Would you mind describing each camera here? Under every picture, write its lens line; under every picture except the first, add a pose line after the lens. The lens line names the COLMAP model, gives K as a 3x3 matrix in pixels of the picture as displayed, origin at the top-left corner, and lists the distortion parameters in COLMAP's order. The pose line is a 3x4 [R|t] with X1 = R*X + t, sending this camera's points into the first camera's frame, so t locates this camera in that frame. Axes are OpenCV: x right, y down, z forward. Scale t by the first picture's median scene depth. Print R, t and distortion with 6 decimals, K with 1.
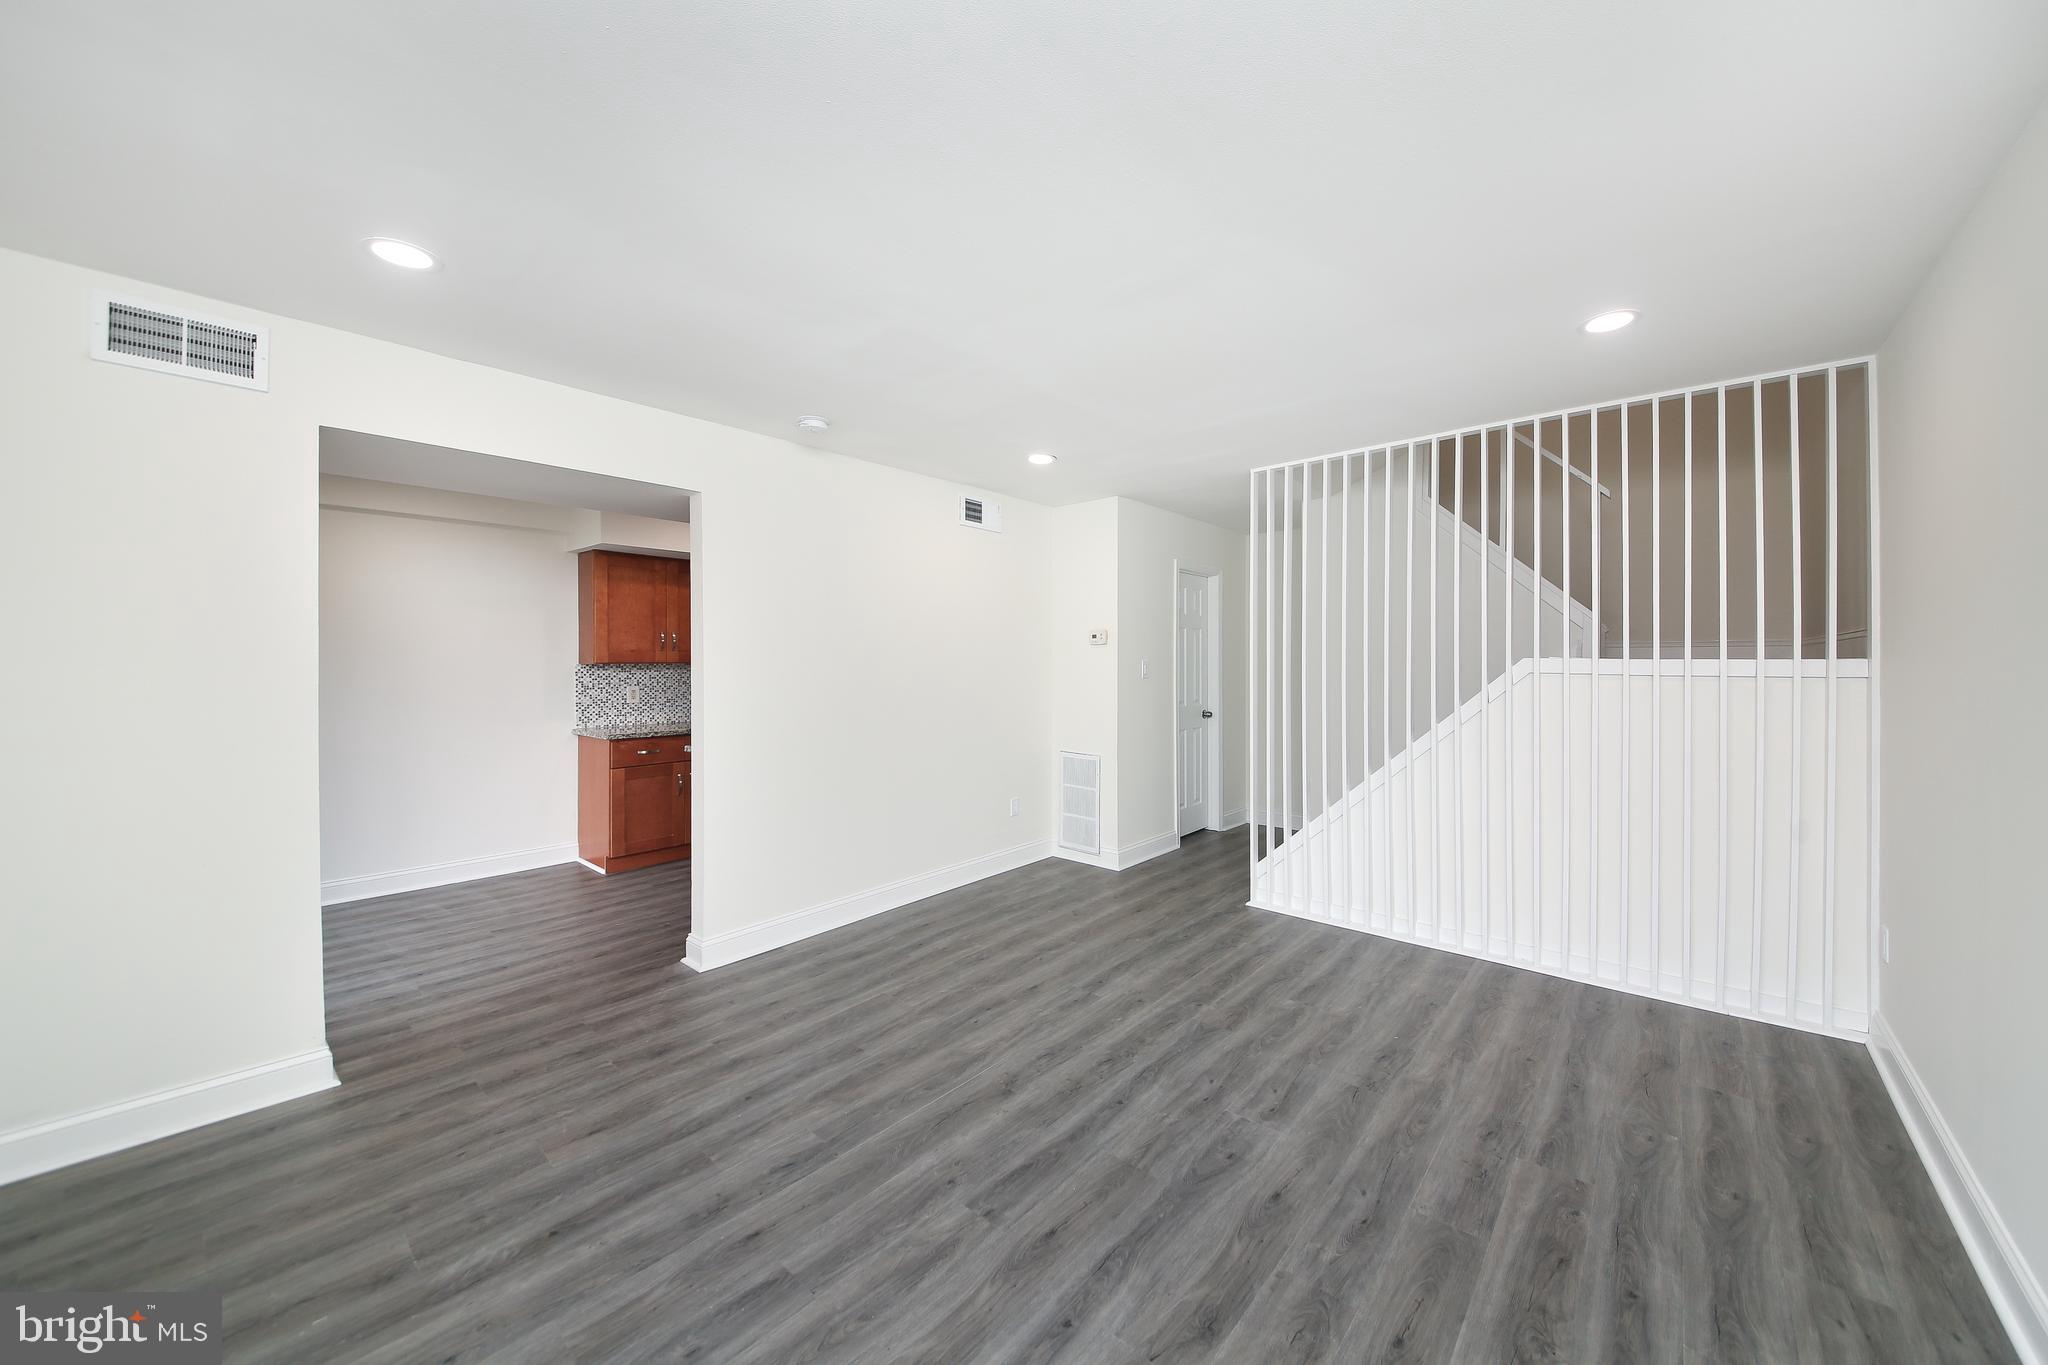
lens RADIAL K [[736.6, 0, 1070.7], [0, 736.6, 667.8], [0, 0, 1]] dist [0.001188, -0.006510]
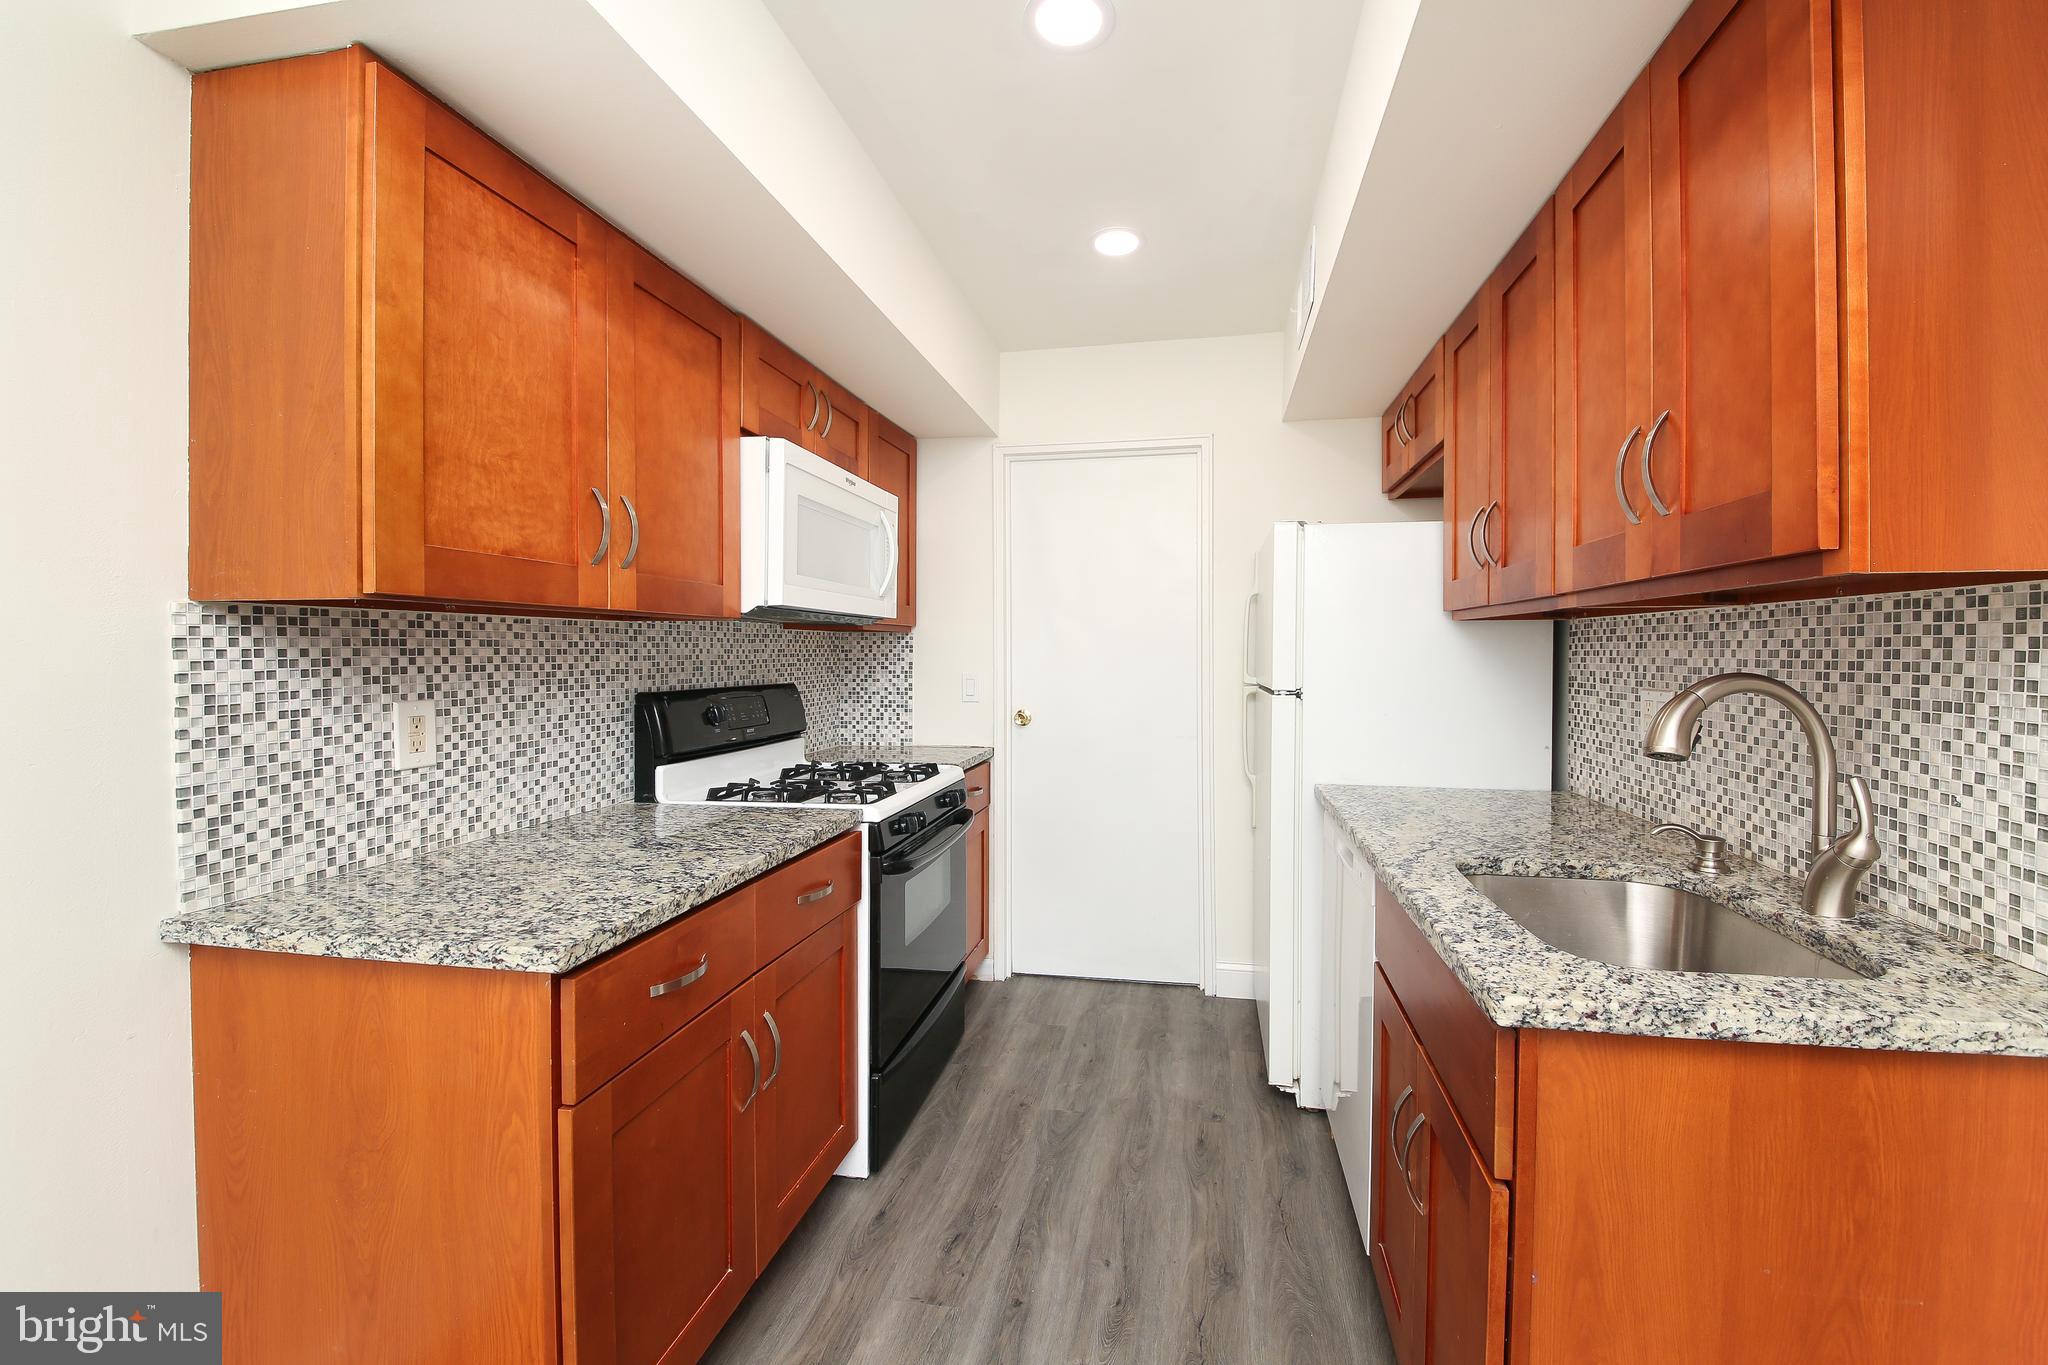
lens RADIAL K [[816.0, 0, 1046.9], [0, 816.0, 657.9], [0, 0, 1]] dist [0.000069, -0.011582]
pose [[0.878138, -0.000619, 0.478408, -0.554052], [0.003873, 0.999976, -0.005815, 0.012759], [-0.478393, 0.006959, 0.878118, 0.670585]]
